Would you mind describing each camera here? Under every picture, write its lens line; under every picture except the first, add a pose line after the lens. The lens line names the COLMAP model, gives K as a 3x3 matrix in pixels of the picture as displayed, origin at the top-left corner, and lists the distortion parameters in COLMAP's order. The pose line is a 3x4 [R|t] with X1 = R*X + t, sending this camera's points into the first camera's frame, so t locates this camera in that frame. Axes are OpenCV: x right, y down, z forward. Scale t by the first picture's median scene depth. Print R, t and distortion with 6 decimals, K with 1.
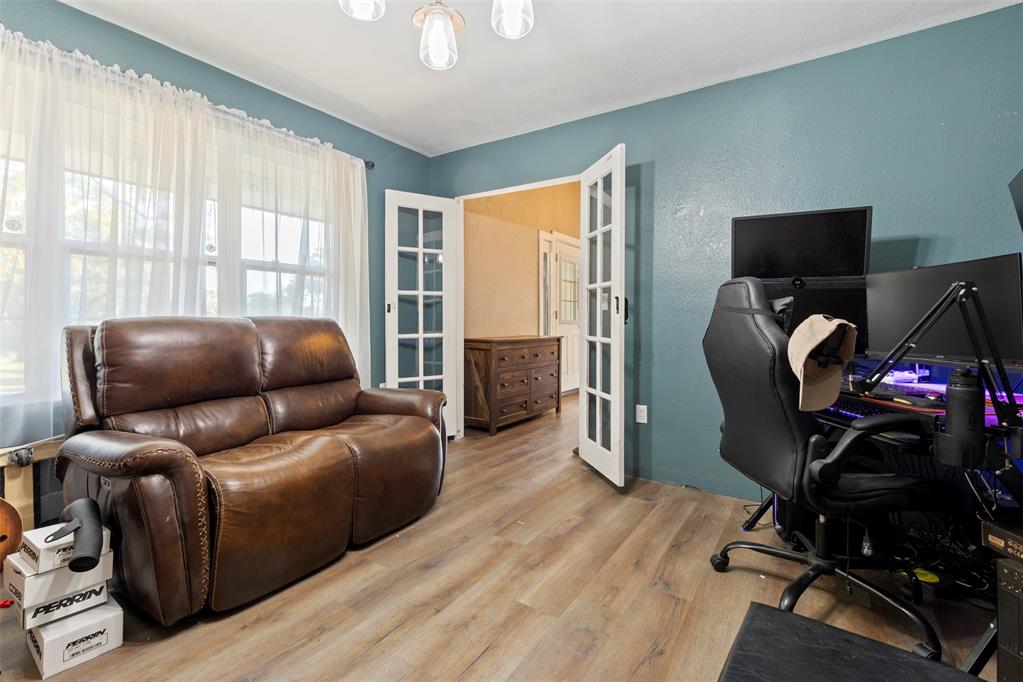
lens RADIAL K [[461.1, 0, 512.1], [0, 461.1, 333.4], [0, 0, 1]] dist [0.000906, 0.000778]
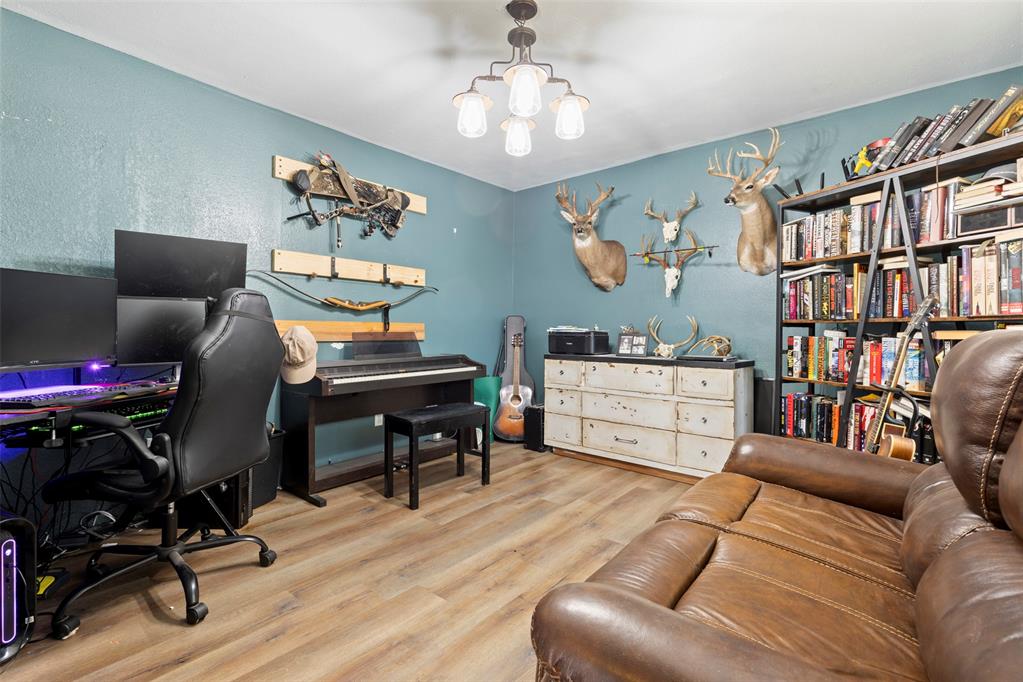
lens RADIAL K [[461.1, 0, 512.1], [0, 461.1, 333.4], [0, 0, 1]] dist [0.000906, 0.000778]
pose [[-0.992997, -0.007791, 0.117884, -0.237878], [-0.004903, 0.999681, 0.024769, -0.045362], [-0.118039, 0.024018, -0.992718, 1.861754]]
